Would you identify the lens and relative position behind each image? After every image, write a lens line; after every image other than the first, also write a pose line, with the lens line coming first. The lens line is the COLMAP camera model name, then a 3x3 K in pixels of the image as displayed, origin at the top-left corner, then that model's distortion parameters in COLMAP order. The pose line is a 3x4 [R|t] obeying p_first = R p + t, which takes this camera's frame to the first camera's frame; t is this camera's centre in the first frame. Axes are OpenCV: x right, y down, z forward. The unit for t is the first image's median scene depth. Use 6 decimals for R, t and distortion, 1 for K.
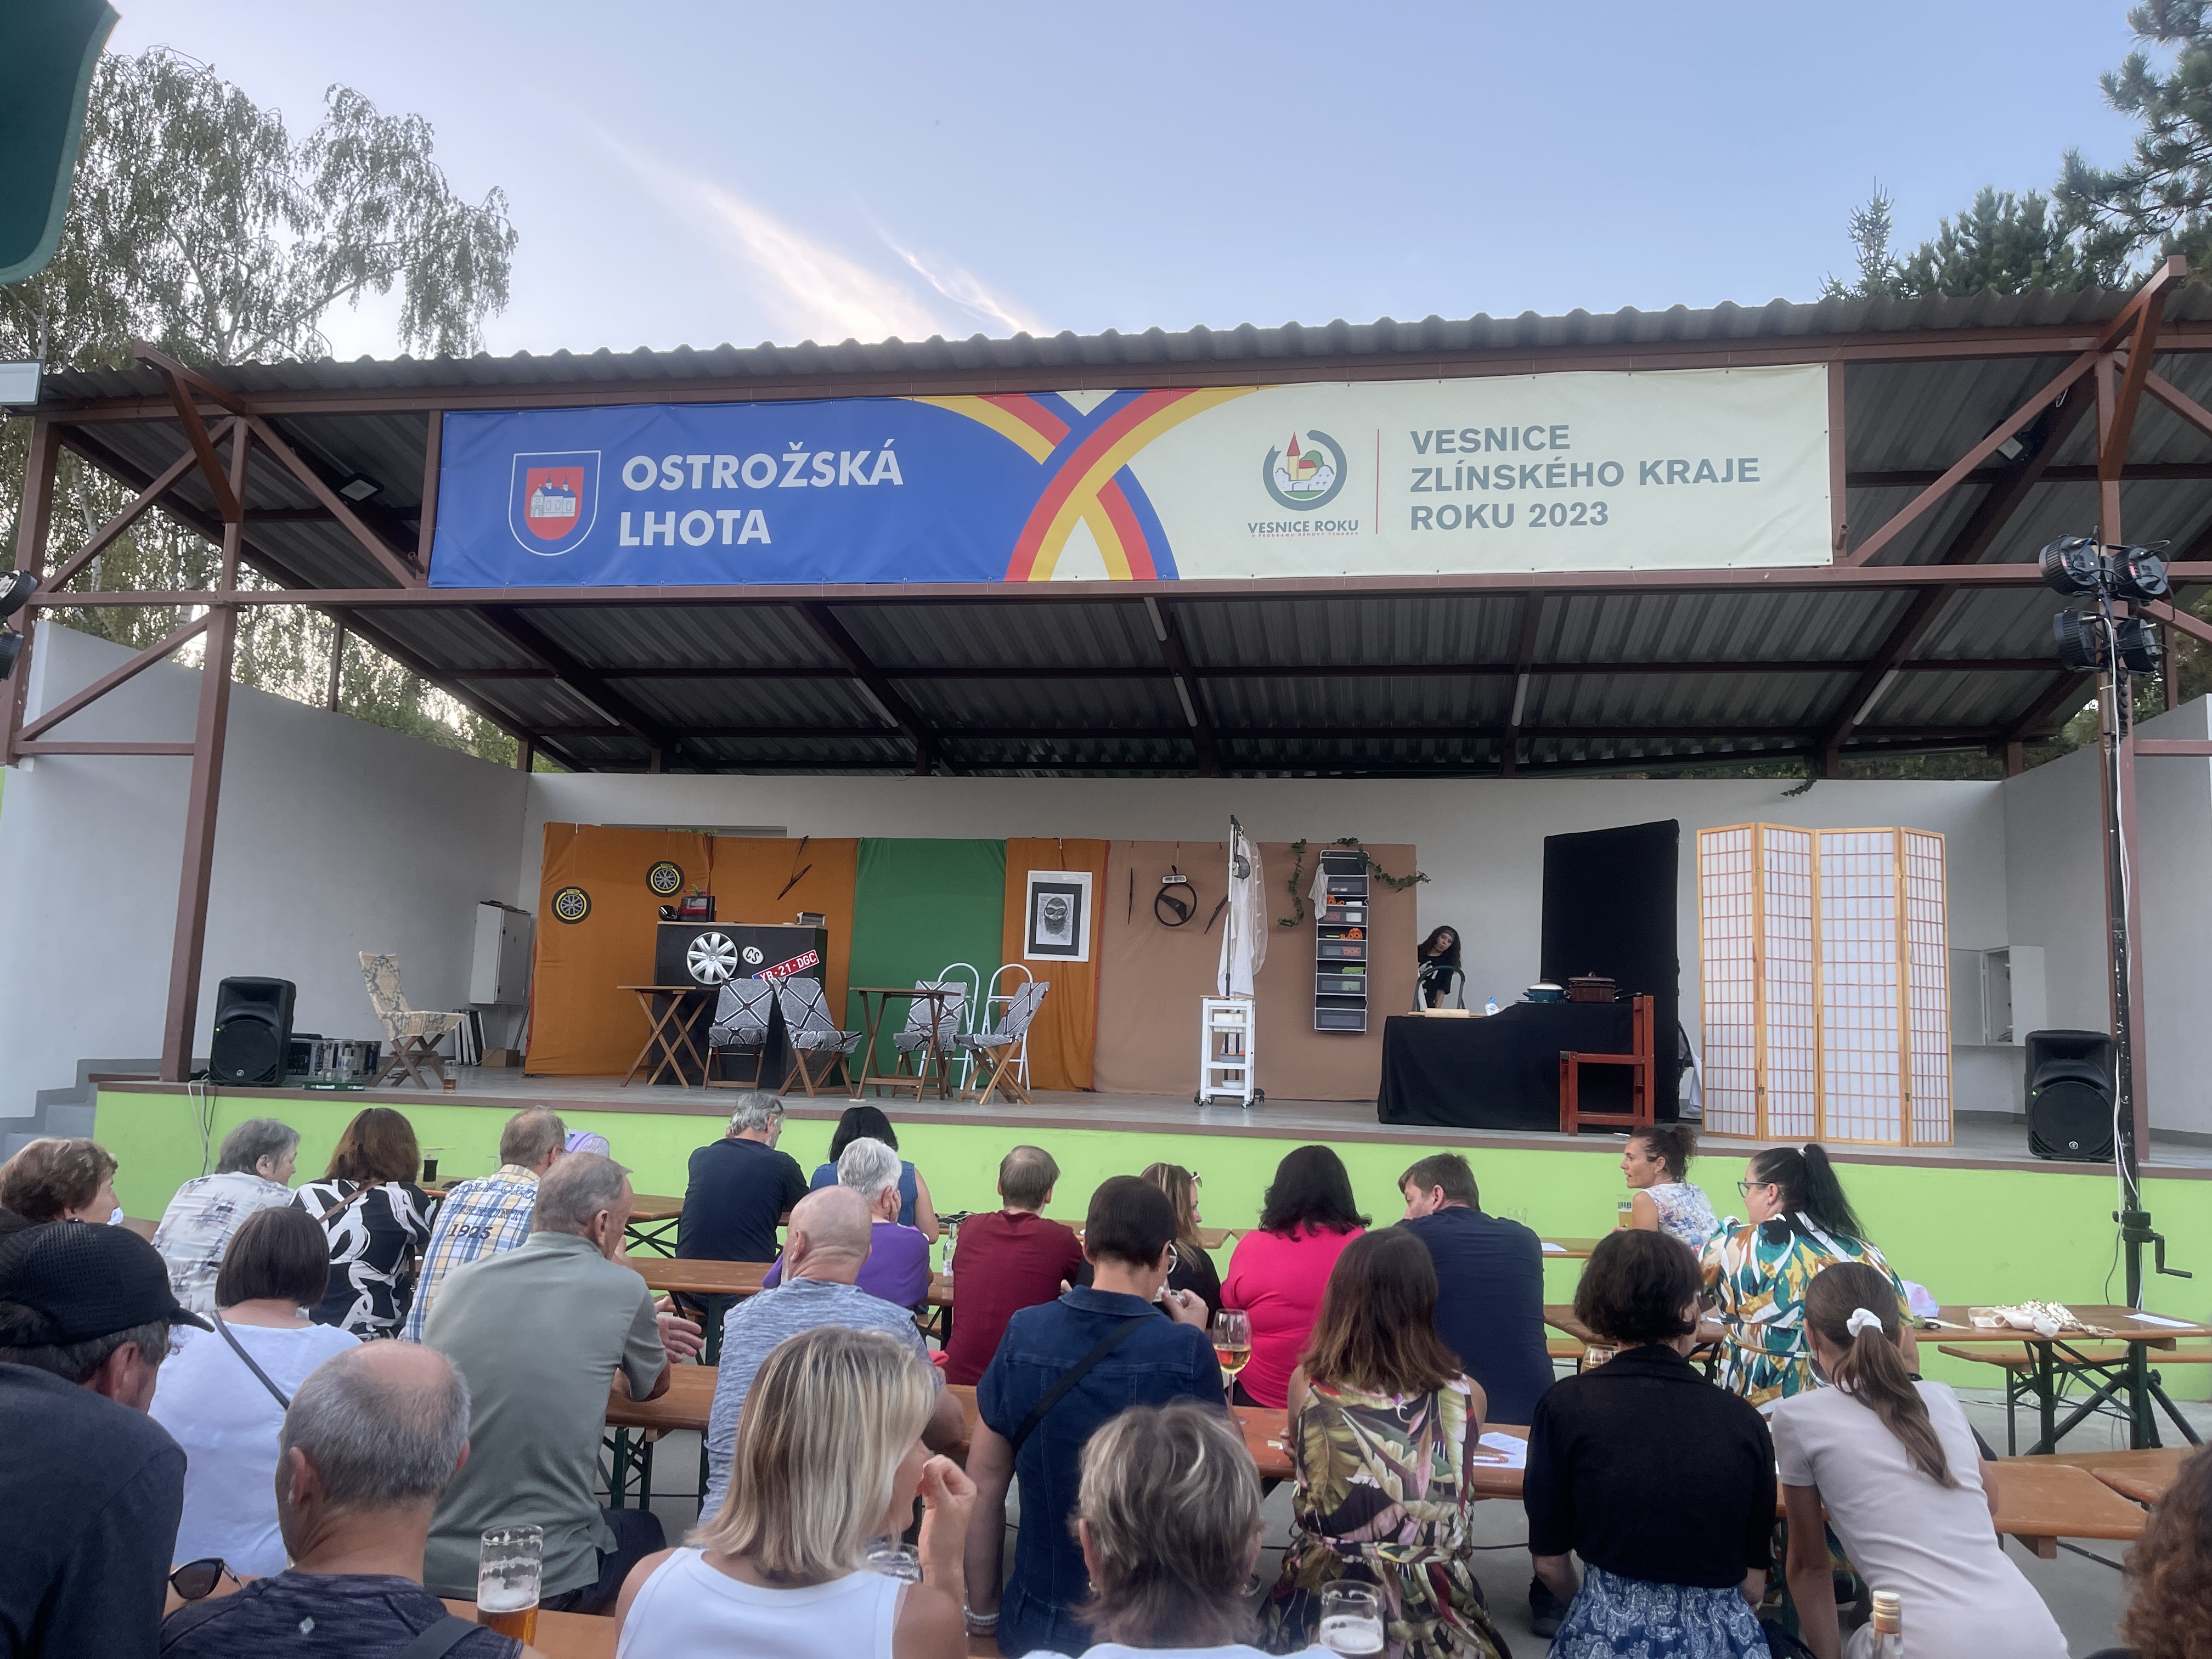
lens RADIAL K [[1638.0, 0, 1123.9], [0, 1638.0, 829.5], [0, 0, 1]] dist [0.007568, -0.000478]
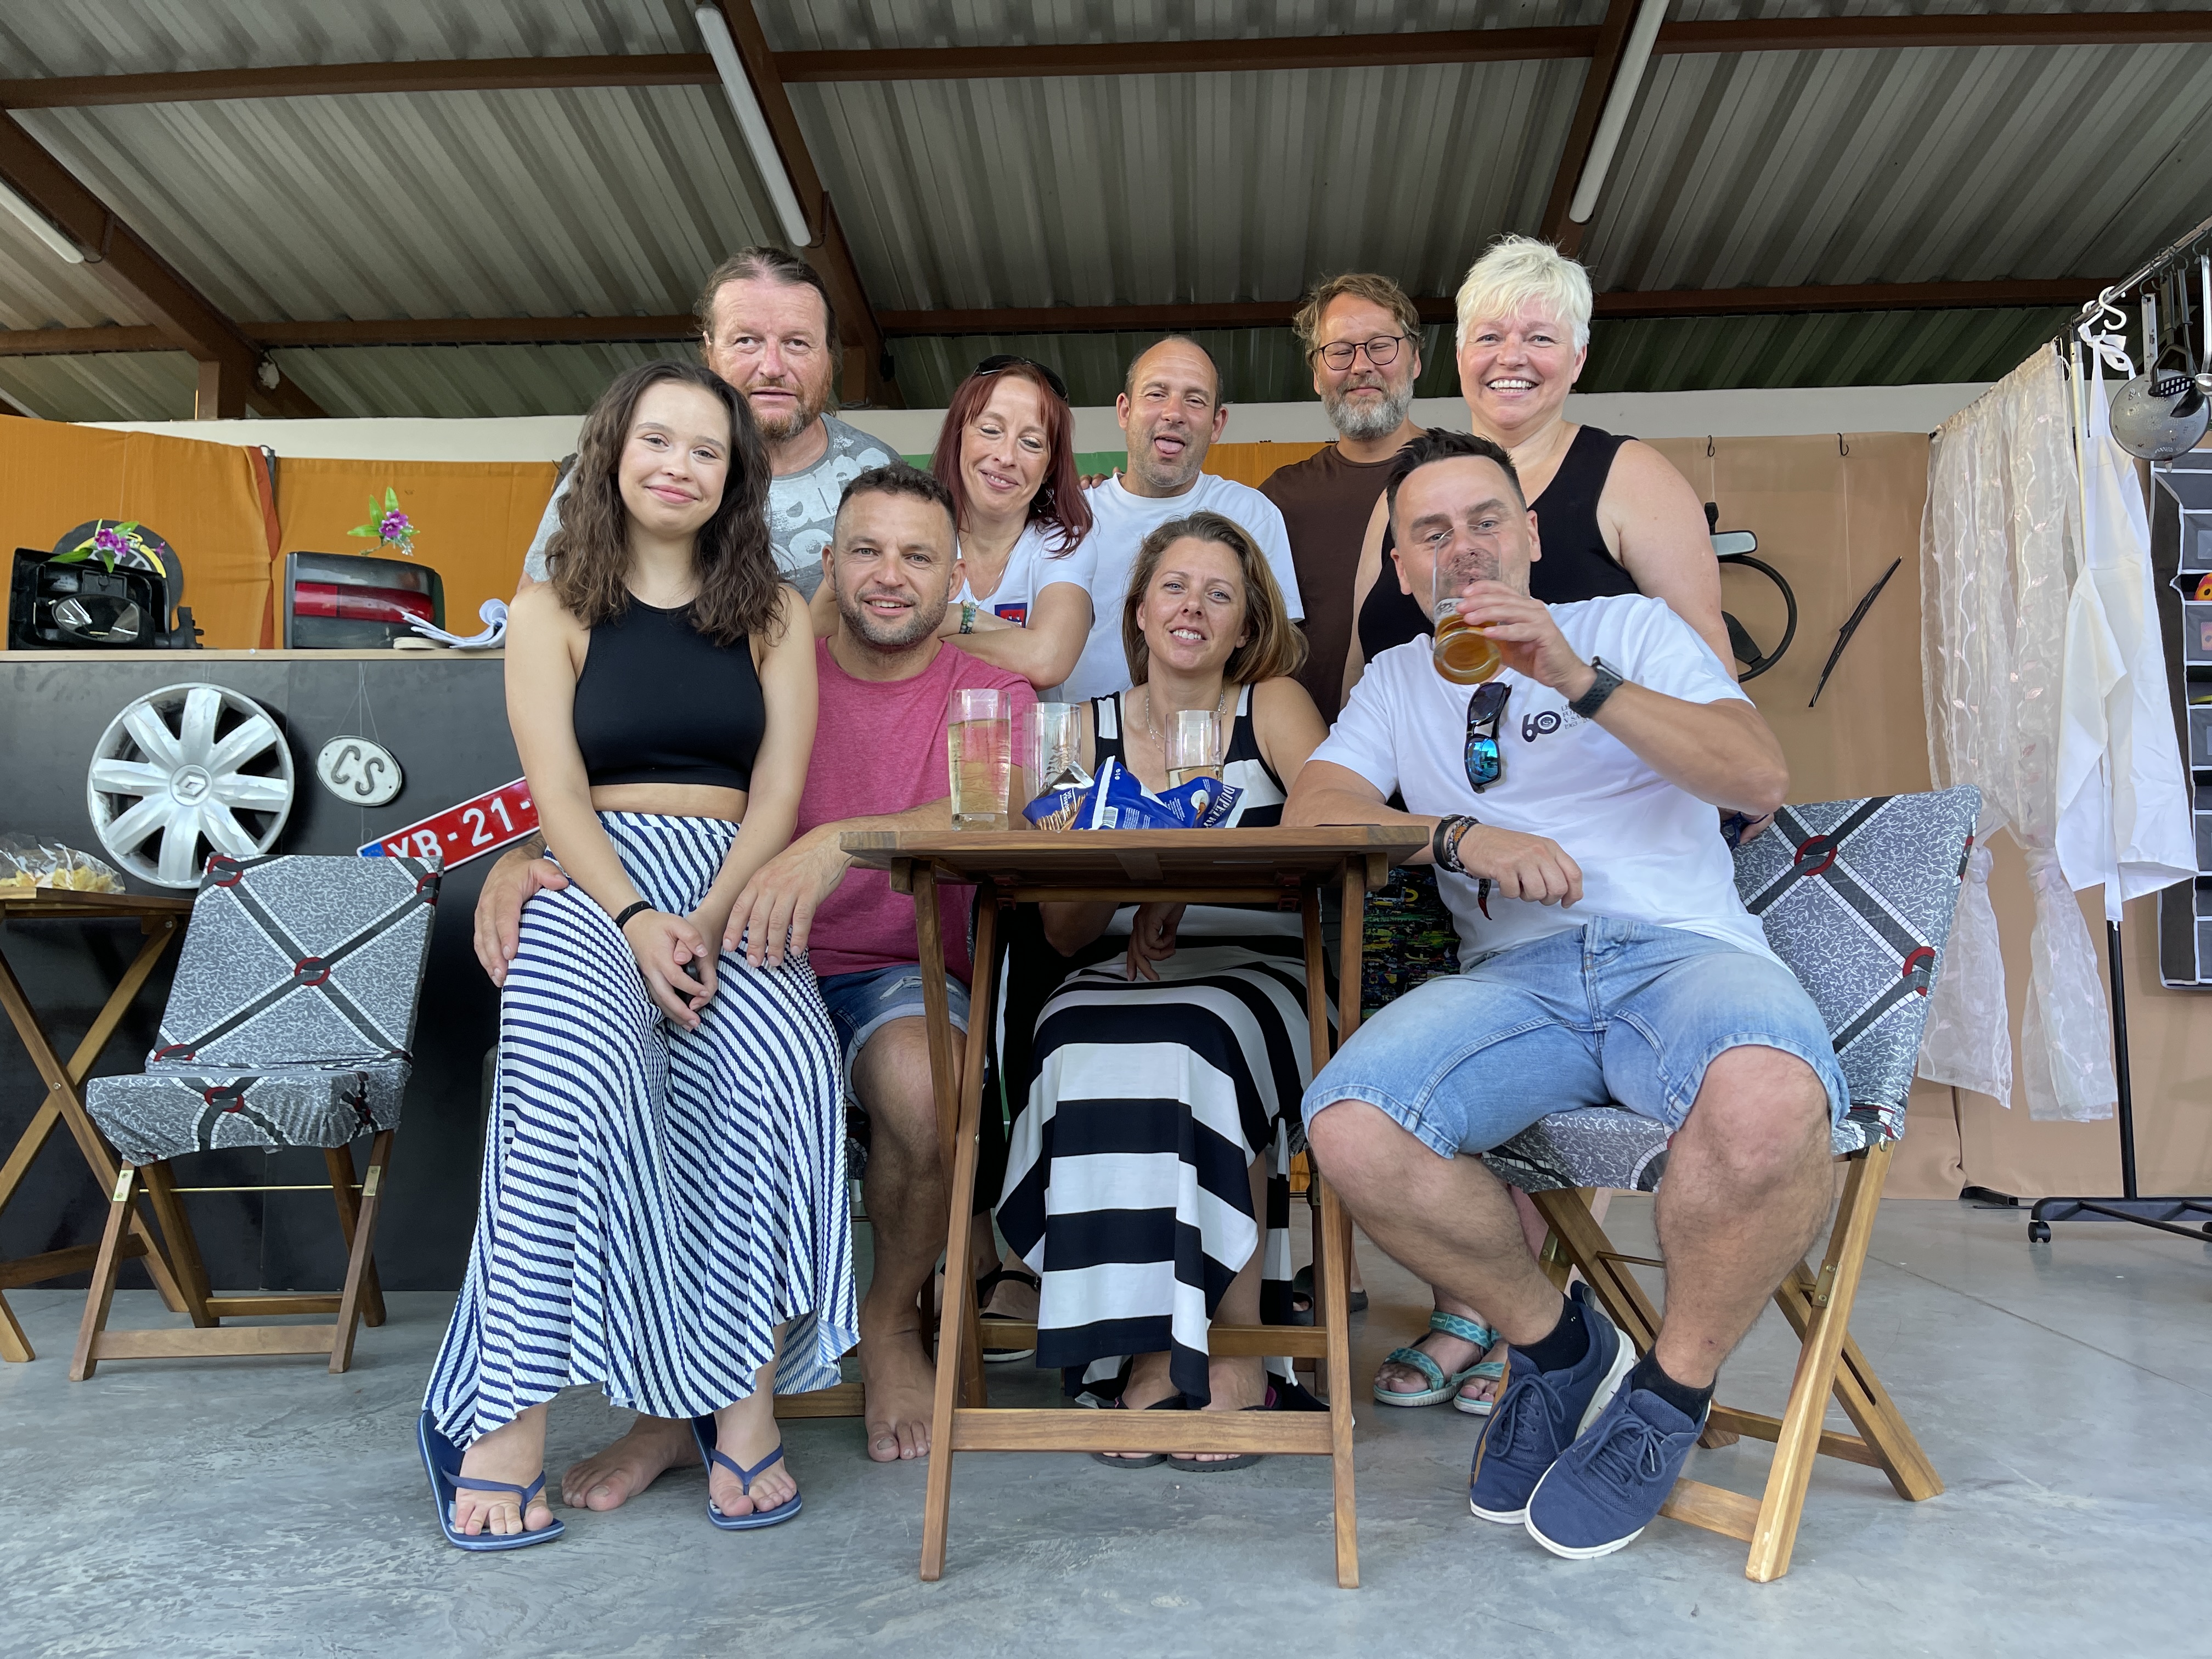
lens RADIAL K [[1623.9, 0, 1117.8], [0, 1623.9, 825.6], [0, 0, 1]] dist [-0.001243, -0.001739]
pose [[0.993910, -0.024806, 0.107364, -0.126147], [0.021440, 0.999245, 0.032391, 0.074059], [-0.108087, -0.029892, 0.993692, 0.683090]]
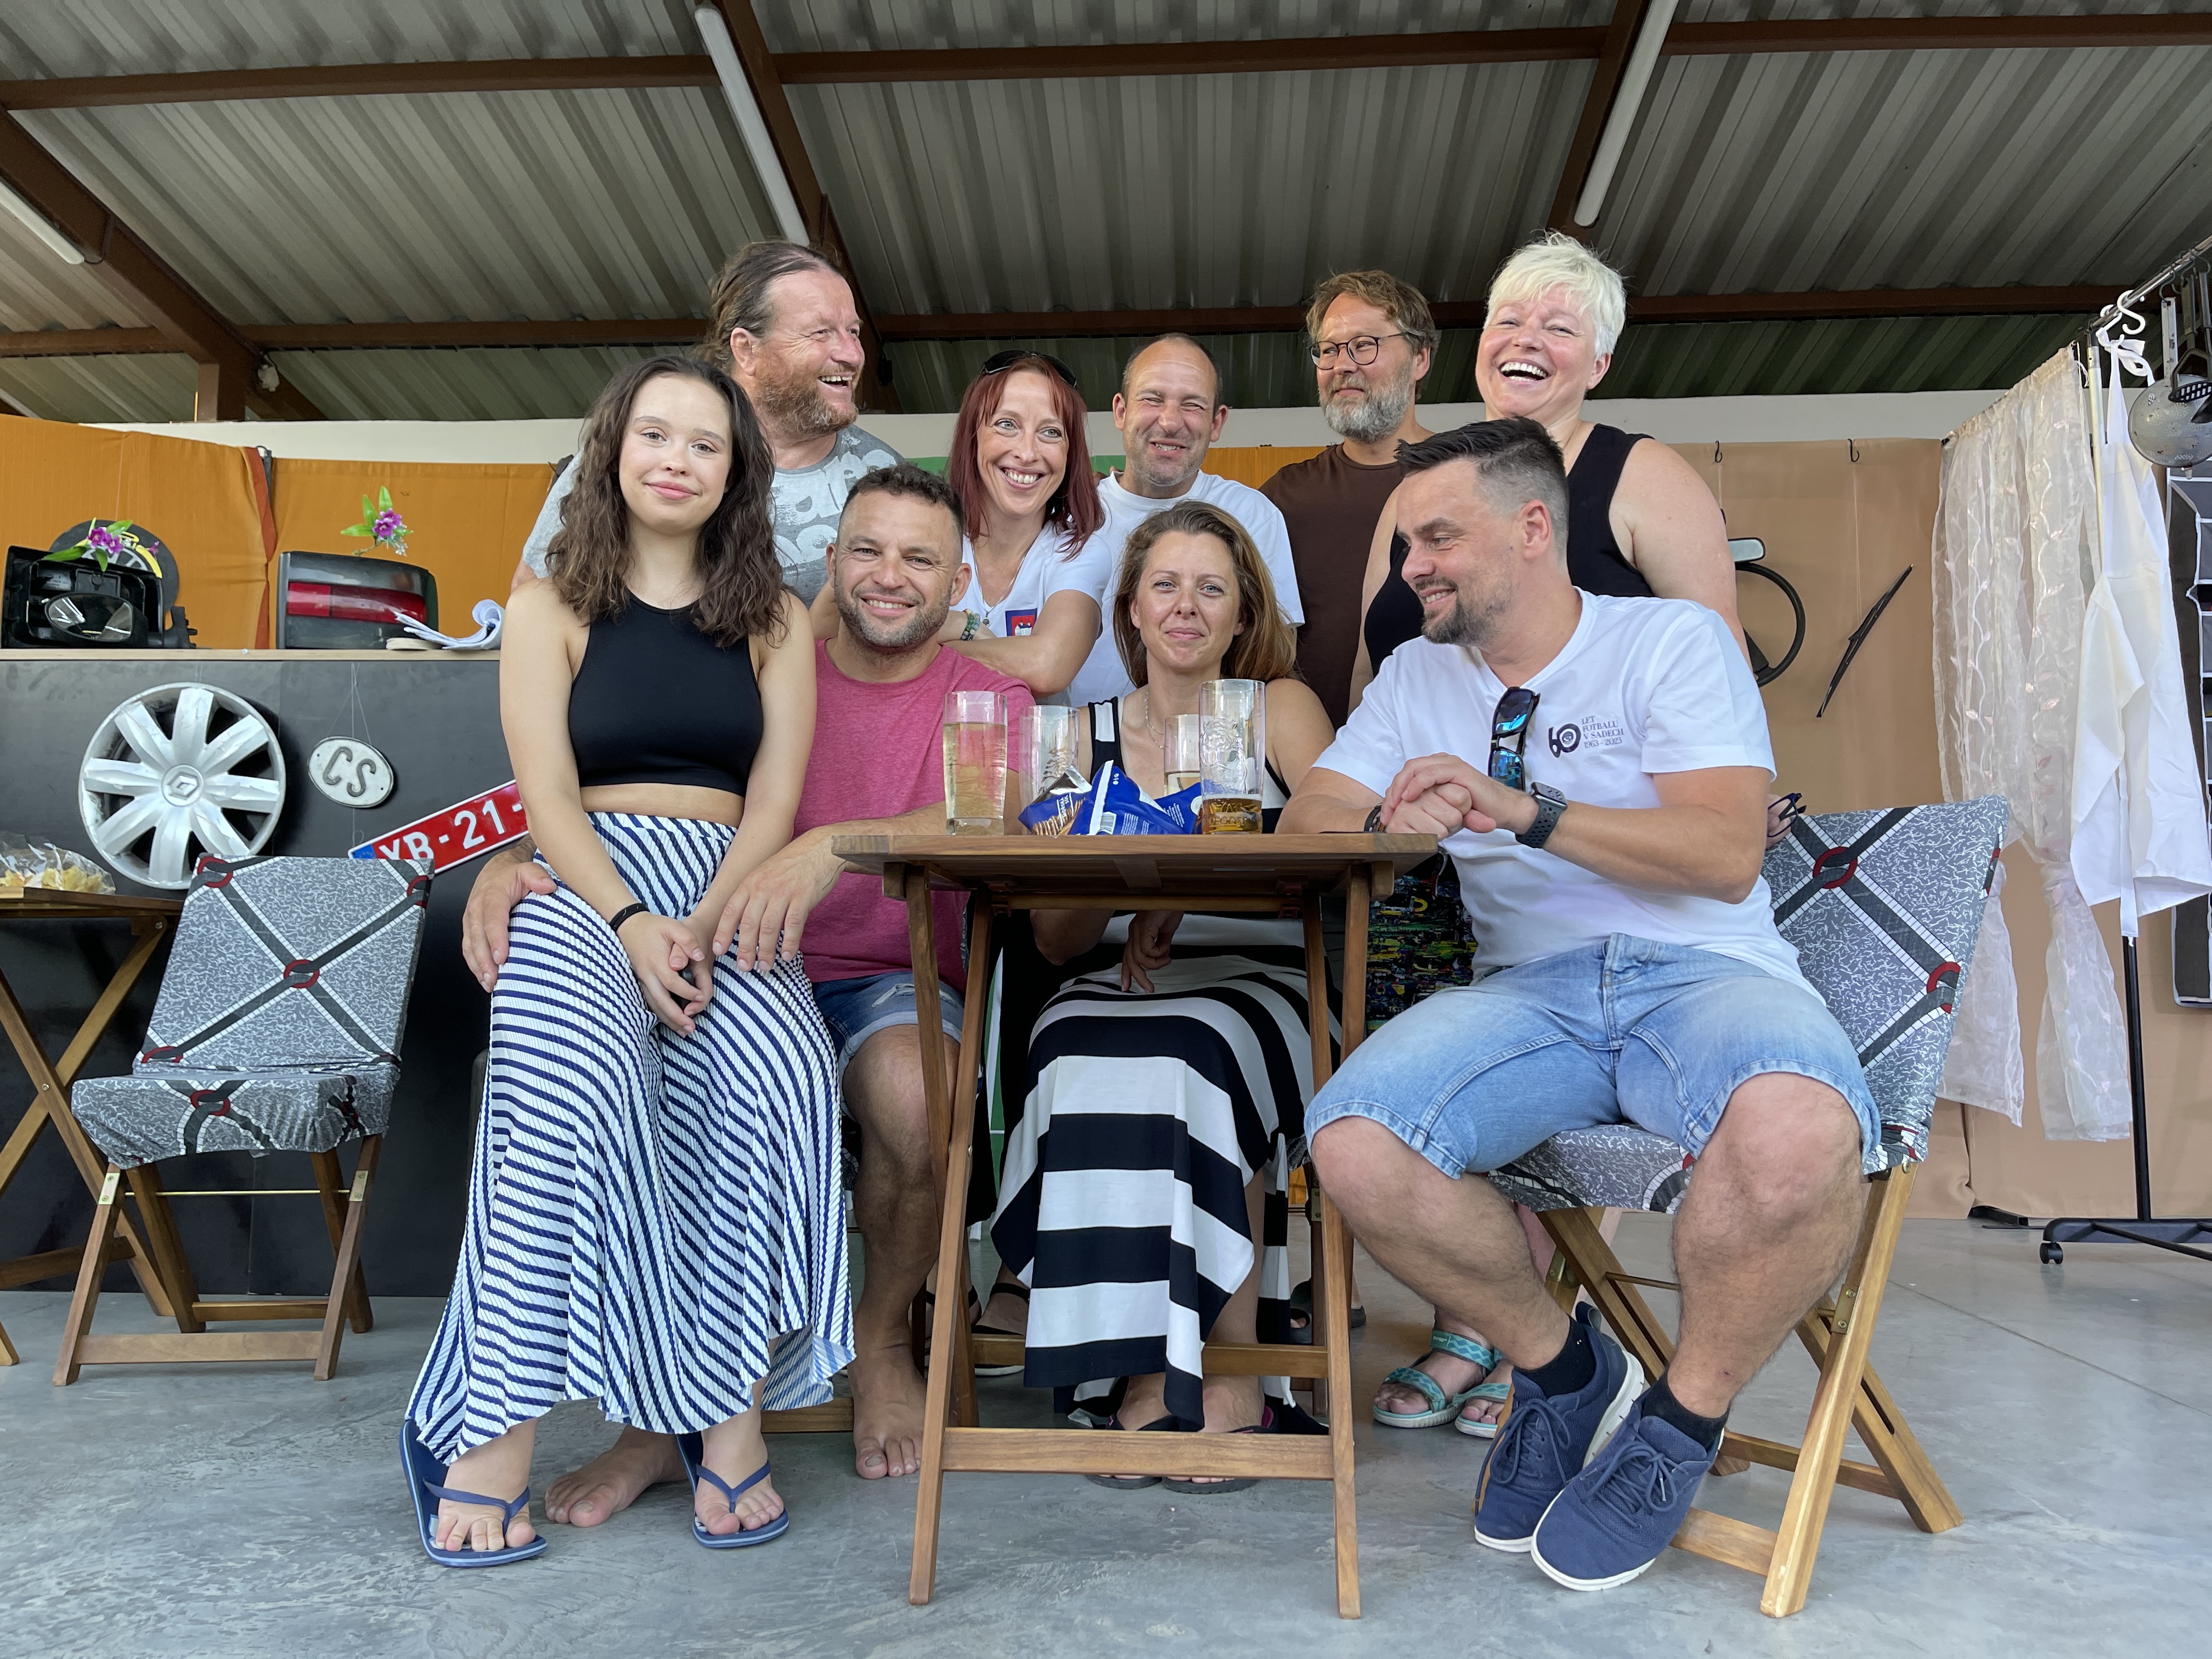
lens RADIAL K [[1620.1, 0, 1087.1], [0, 1620.1, 836.7], [0, 0, 1]] dist [0.002830, -0.003149]
pose [[0.995594, -0.018302, 0.091961, -0.126120], [0.015252, 0.999314, 0.033761, 0.074415], [-0.092516, -0.032210, 0.995190, 0.686776]]
